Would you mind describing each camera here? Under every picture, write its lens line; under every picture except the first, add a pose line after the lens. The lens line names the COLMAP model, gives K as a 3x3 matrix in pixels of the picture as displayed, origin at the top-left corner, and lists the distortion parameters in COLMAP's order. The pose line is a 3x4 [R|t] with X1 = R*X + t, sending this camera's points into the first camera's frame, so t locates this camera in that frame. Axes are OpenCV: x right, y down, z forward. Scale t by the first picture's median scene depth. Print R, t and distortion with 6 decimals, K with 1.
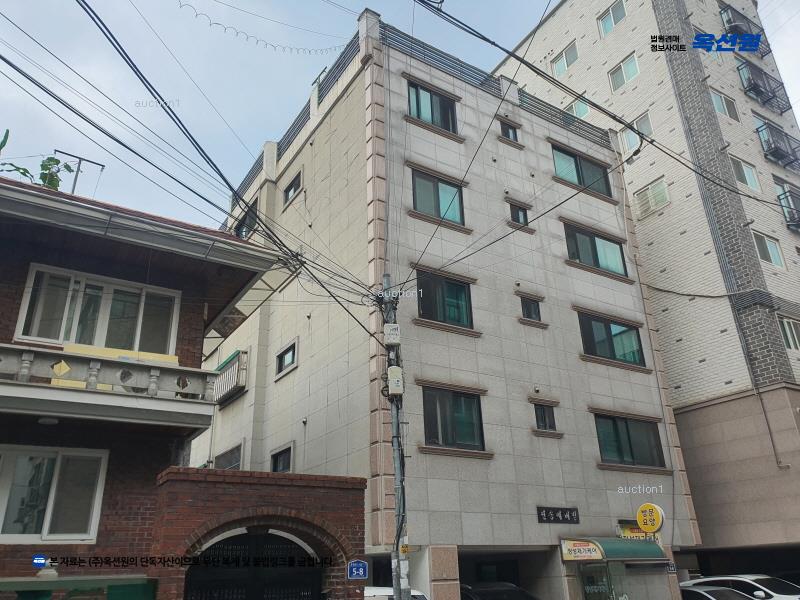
lens RADIAL K [[631.4, 0, 400.0], [0, 631.4, 300.0], [0, 0, 1]] dist [-0.009385, 0.046468]
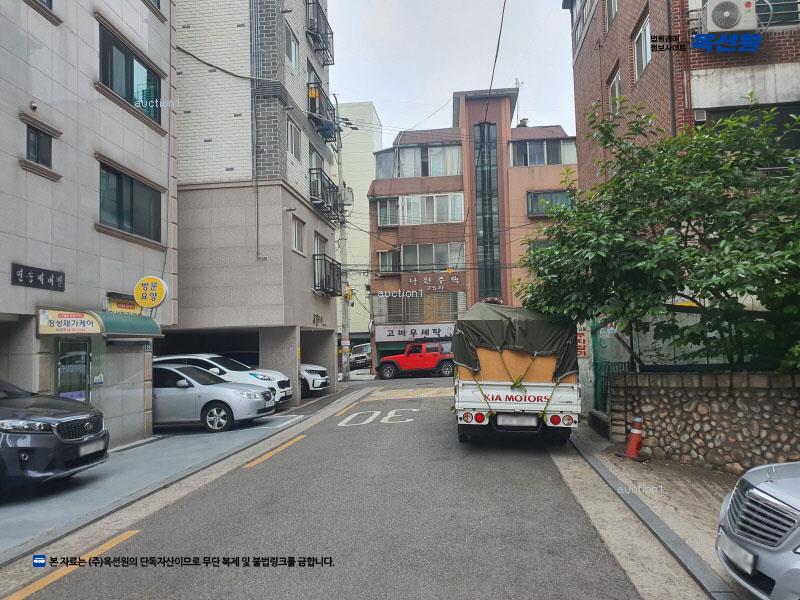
lens RADIAL K [[631.4, 0, 400.0], [0, 631.4, 300.0], [0, 0, 1]] dist [-0.009385, 0.046468]
pose [[0.620376, 0.074365, 0.780771, -0.060965], [-0.310853, 0.937280, 0.157722, 0.108384], [-0.720072, -0.340552, 0.604582, 0.220760]]
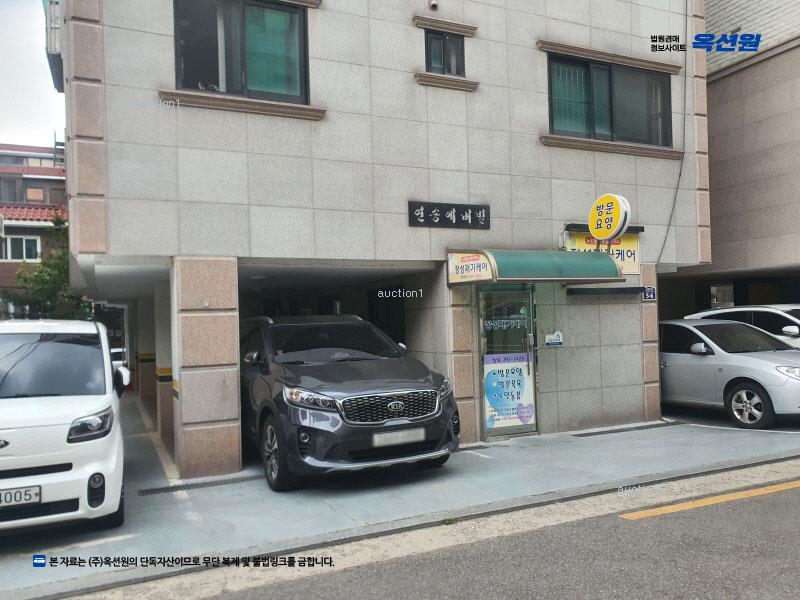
lens RADIAL K [[633.5, 0, 399.4], [0, 633.5, 311.9], [0, 0, 1]] dist [0.056780, -0.053544]
pose [[0.991349, 0.002961, -0.131216, 0.265180], [0.049891, 0.916197, 0.397611, 0.167364], [0.121397, -0.400718, 0.908123, 0.369906]]
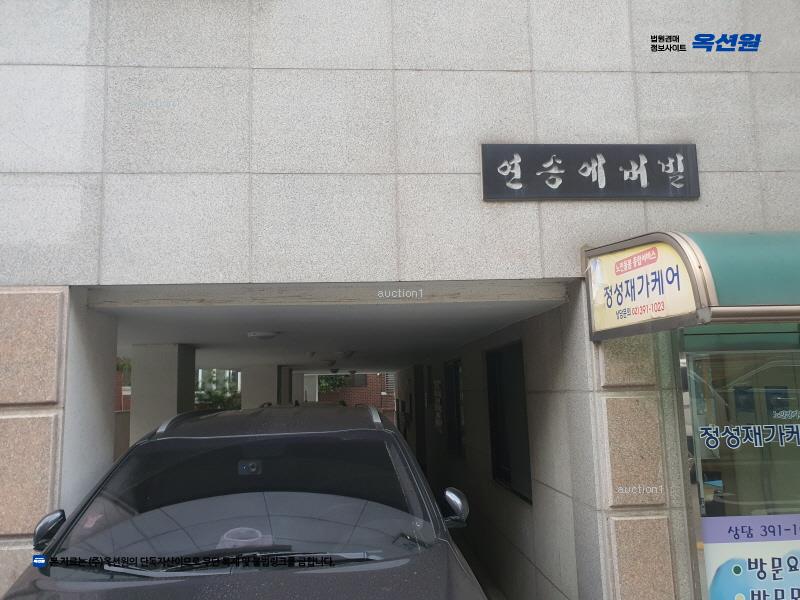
lens RADIAL K [[631.4, 0, 400.0], [0, 631.4, 300.0], [0, 0, 1]] dist [-0.009385, 0.046468]
pose [[0.881457, -0.057828, -0.468710, 0.280983], [0.192826, 0.950047, 0.245415, 0.291988], [0.431105, -0.306703, 0.848577, 0.683085]]
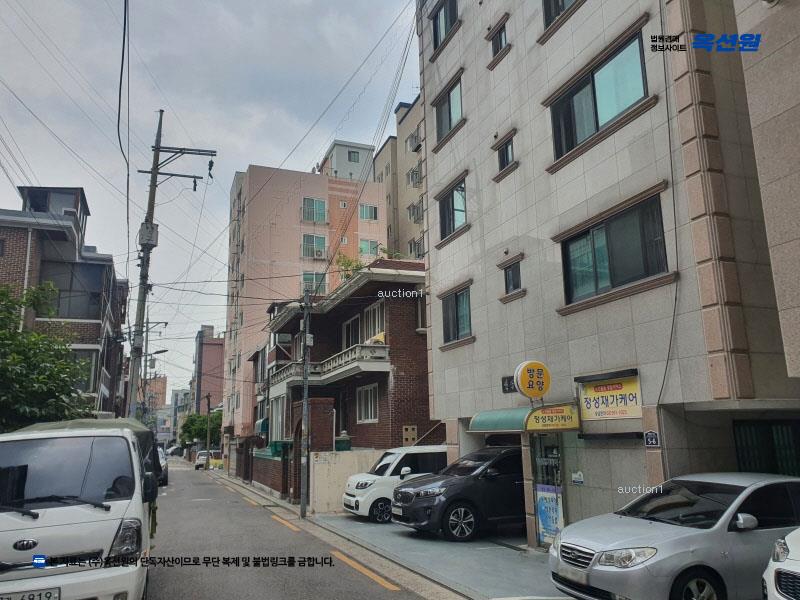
lens RADIAL K [[609.8, 0, 400.0], [0, 609.8, 300.0], [0, 0, 1]] dist [0.001239, 0.000963]
pose [[-0.196693, -0.175062, -0.964710, 1.083229], [0.419608, 0.874241, -0.244198, 0.355139], [0.886138, -0.452832, -0.098500, 0.925898]]
